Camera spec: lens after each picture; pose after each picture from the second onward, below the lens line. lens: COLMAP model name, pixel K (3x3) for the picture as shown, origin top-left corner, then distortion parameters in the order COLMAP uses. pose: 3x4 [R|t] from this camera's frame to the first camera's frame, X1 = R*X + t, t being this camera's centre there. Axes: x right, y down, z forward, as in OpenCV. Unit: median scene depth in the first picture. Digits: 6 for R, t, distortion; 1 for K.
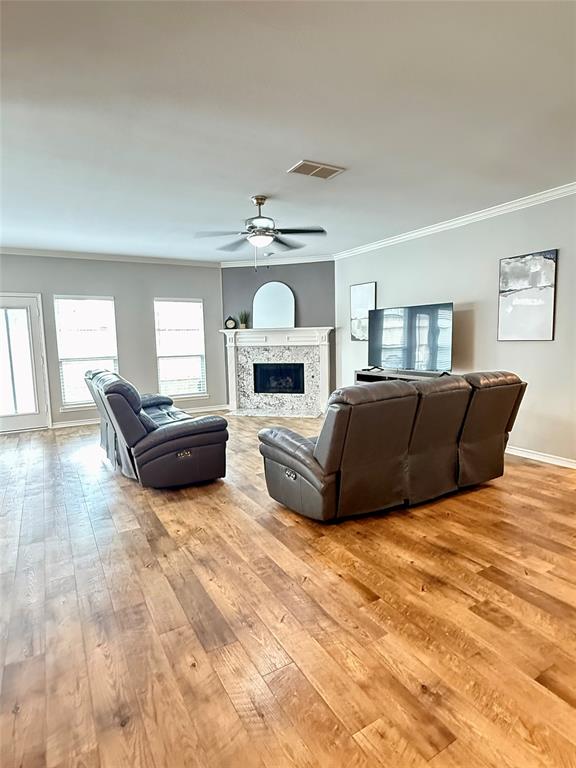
lens RADIAL K [[424.9, 0, 288.0], [0, 424.9, 384.0], [0, 0, 1]] dist [0.002719, 0.000588]
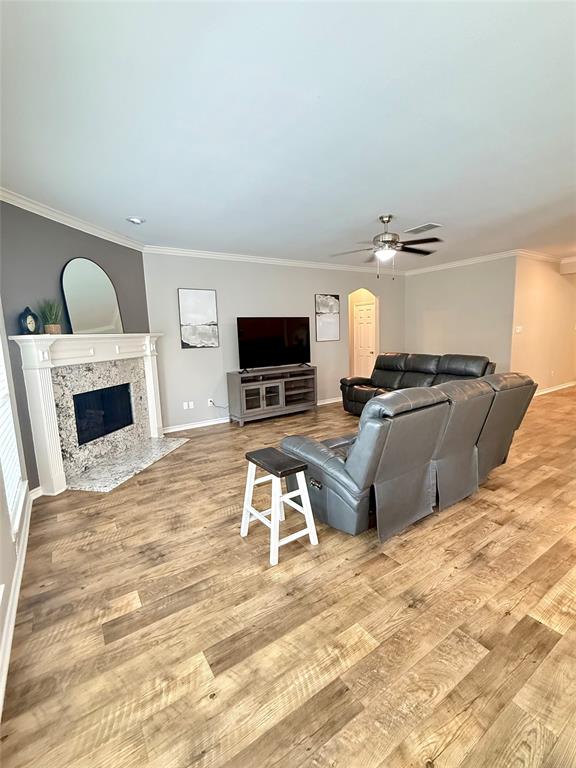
lens RADIAL K [[346.9, 0, 288.0], [0, 346.9, 384.0], [0, 0, 1]] dist [0.000563, 0.000022]
pose [[-0.065369, -0.120559, 0.990552, -0.700606], [0.149050, 0.980359, 0.129155, -0.100962], [-0.986667, 0.156084, -0.046116, 0.925487]]
